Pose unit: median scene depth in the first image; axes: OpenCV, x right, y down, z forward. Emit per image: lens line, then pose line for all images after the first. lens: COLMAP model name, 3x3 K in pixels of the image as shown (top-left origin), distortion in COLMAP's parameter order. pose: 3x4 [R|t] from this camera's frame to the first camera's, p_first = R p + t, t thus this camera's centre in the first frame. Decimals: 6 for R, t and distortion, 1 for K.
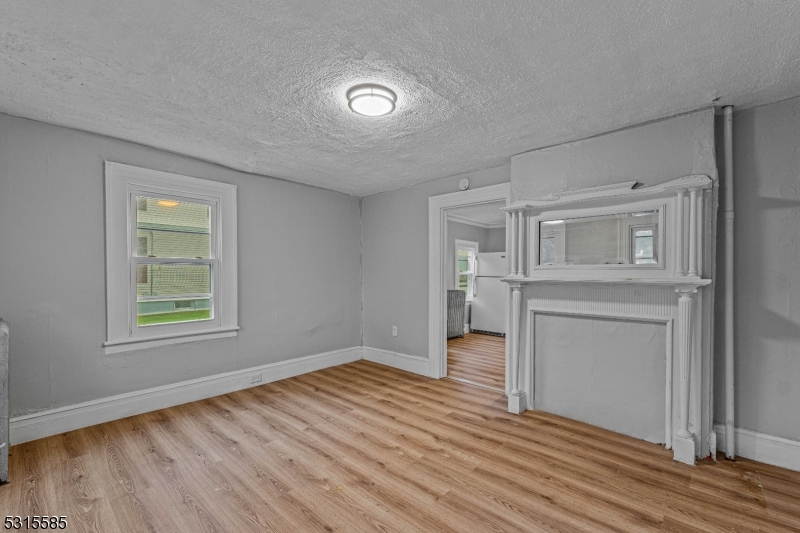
lens RADIAL K [[346.6, 0, 401.1], [0, 346.6, 273.6], [0, 0, 1]] dist [0.001405, 0.000092]
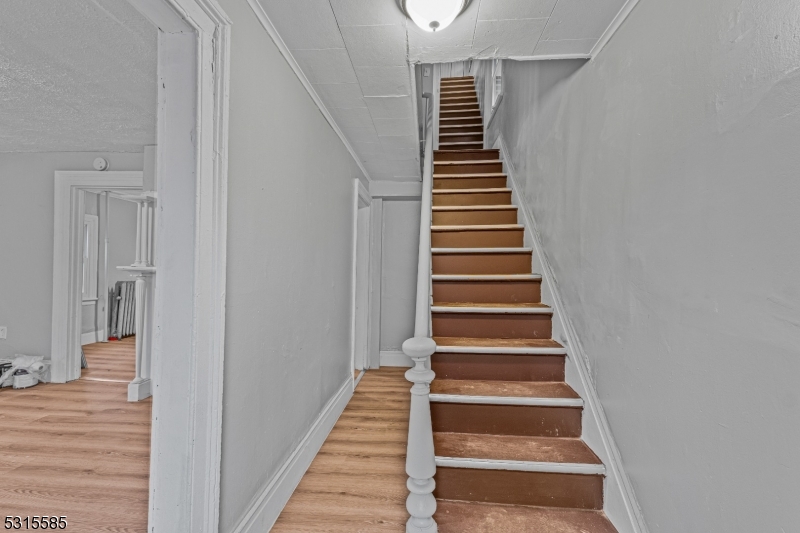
lens RADIAL K [[345.8, 0, 399.7], [0, 345.8, 267.8], [0, 0, 1]] dist [0.000046, -0.000070]
pose [[0.784307, 0.020319, 0.620040, 0.289848], [-0.024043, 0.999708, -0.002348, -0.000906], [-0.619907, -0.013066, 0.784566, -0.248455]]
